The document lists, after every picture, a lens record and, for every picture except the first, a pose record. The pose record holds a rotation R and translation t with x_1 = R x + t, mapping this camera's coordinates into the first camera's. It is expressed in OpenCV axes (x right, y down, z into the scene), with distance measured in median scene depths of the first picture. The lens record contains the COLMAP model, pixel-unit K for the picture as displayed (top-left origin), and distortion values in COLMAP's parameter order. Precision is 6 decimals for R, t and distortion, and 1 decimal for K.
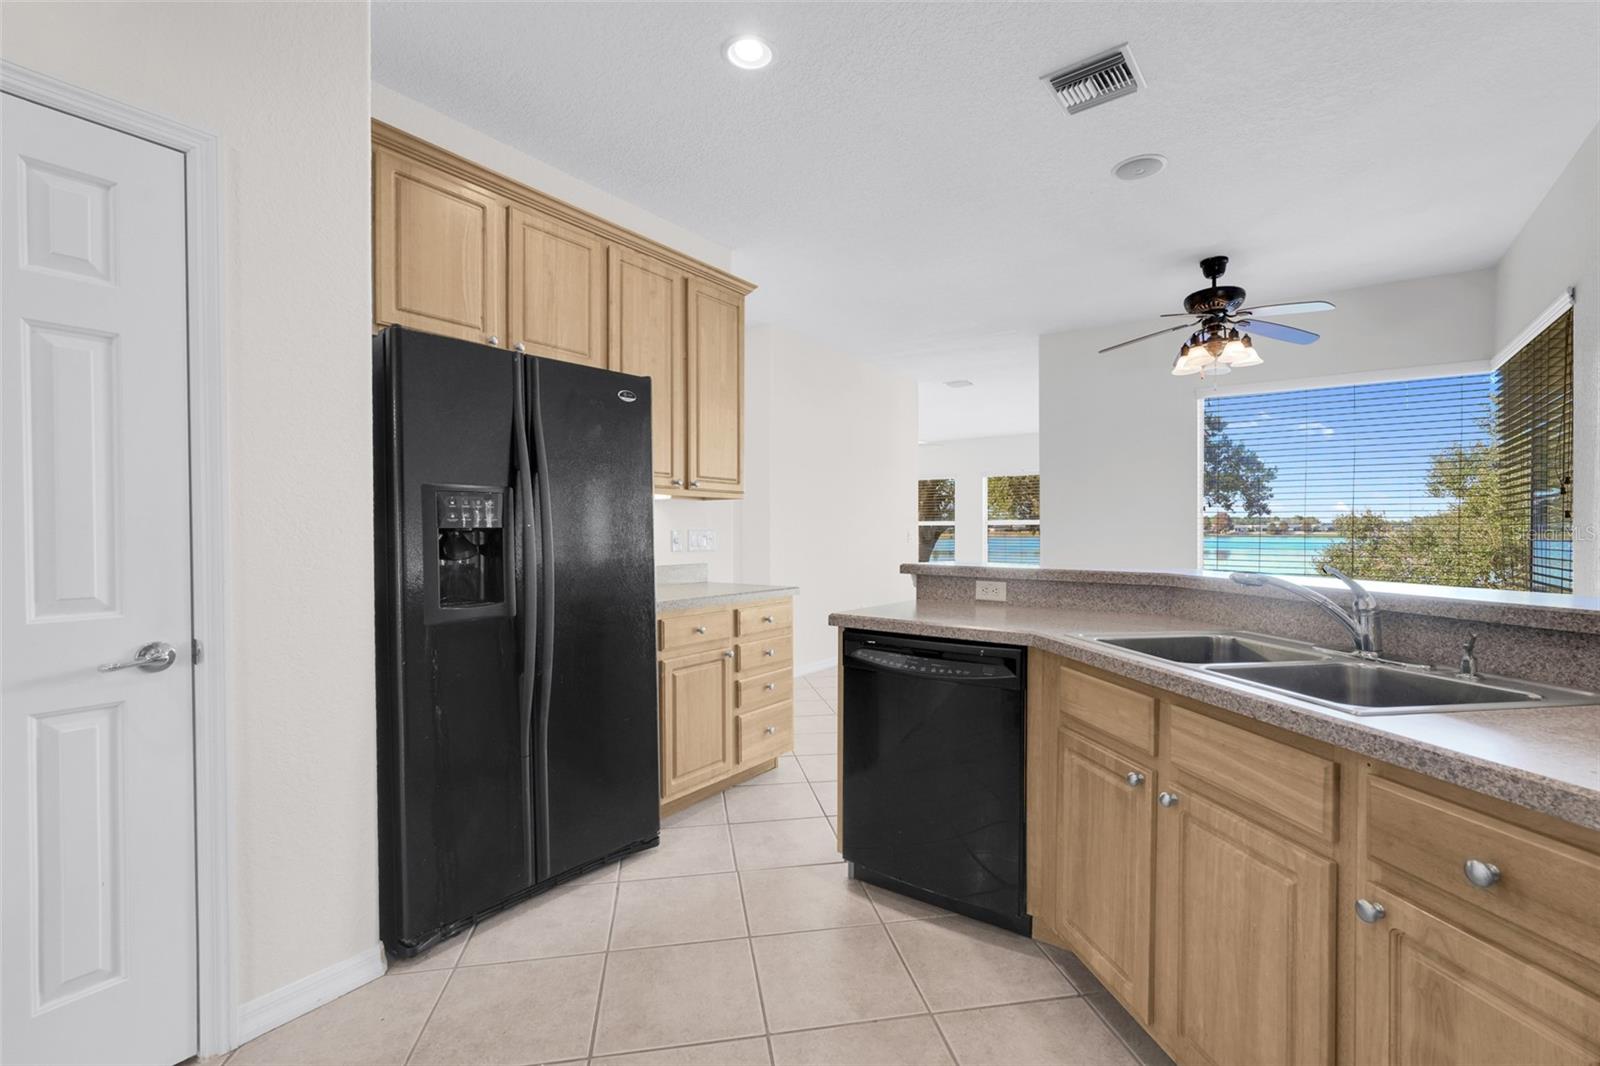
lens RADIAL K [[705.6, 0, 803.7], [0, 705.6, 534.4], [0, 0, 1]] dist [-0.011253, 0.006870]
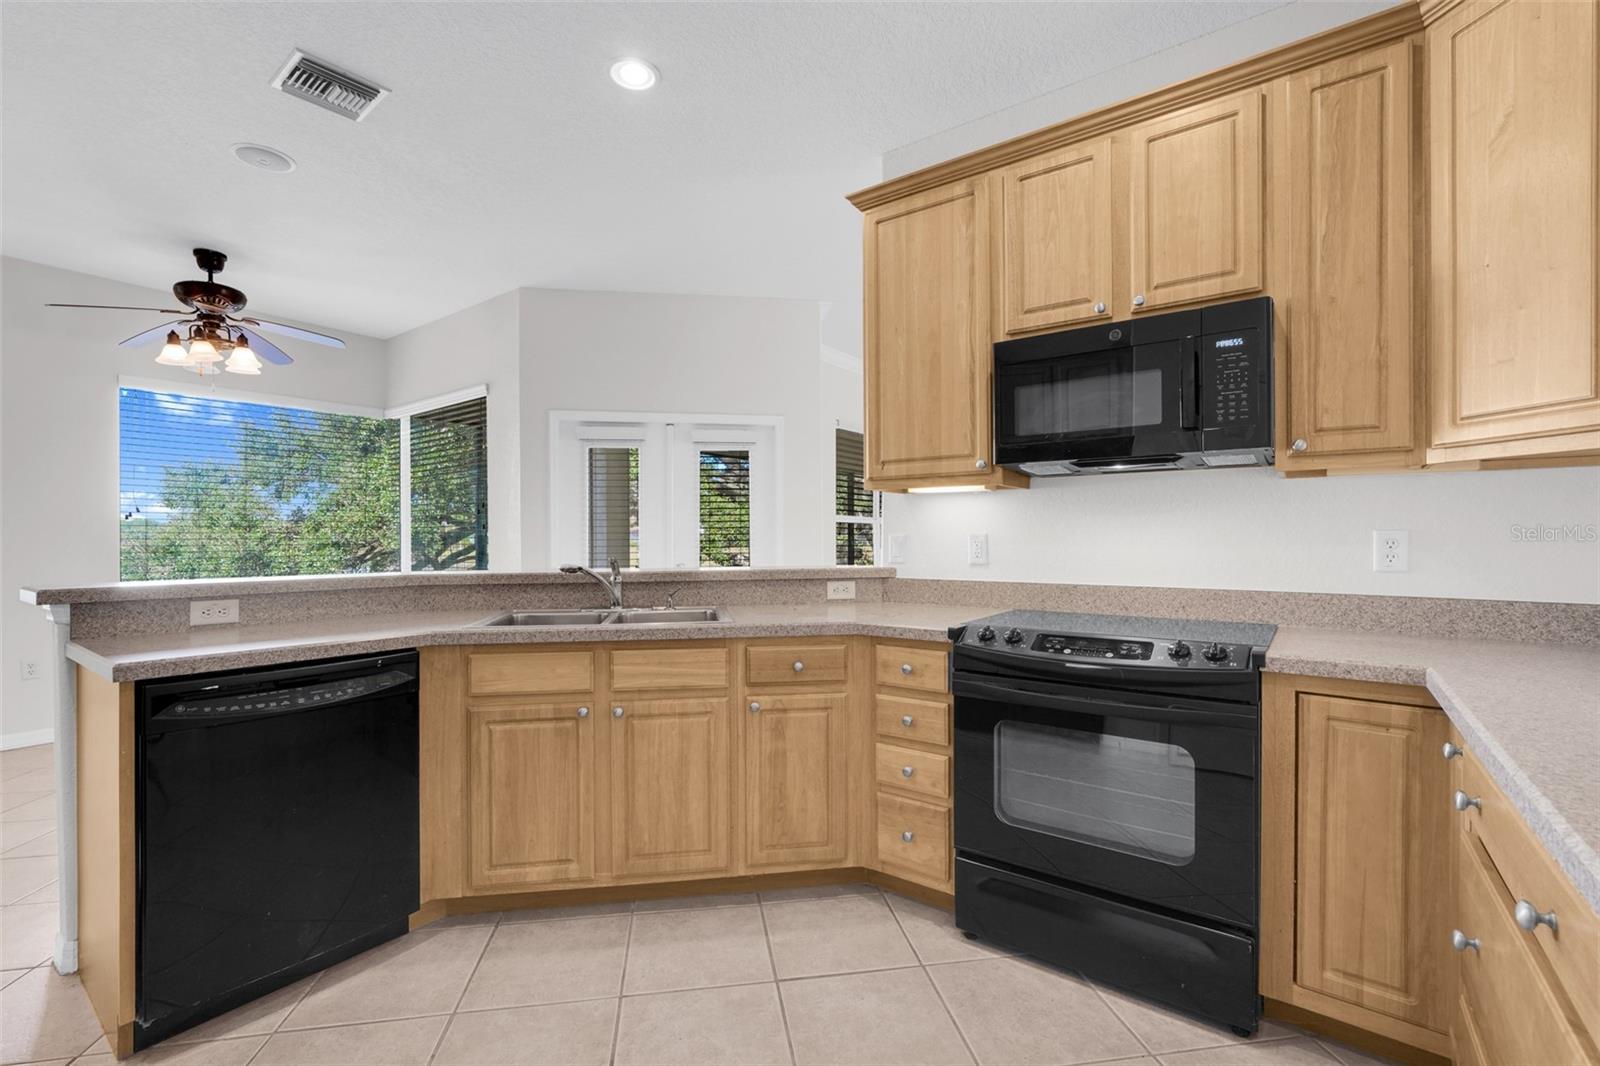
lens RADIAL K [[705.6, 0, 794.8], [0, 705.6, 533.8], [0, 0, 1]] dist [-0.011253, 0.006870]
pose [[0.027706, 0.001584, 0.999615, -0.529186], [0.014816, 0.999888, -0.001995, 0.000752], [-0.999506, 0.014866, 0.027679, 0.305319]]
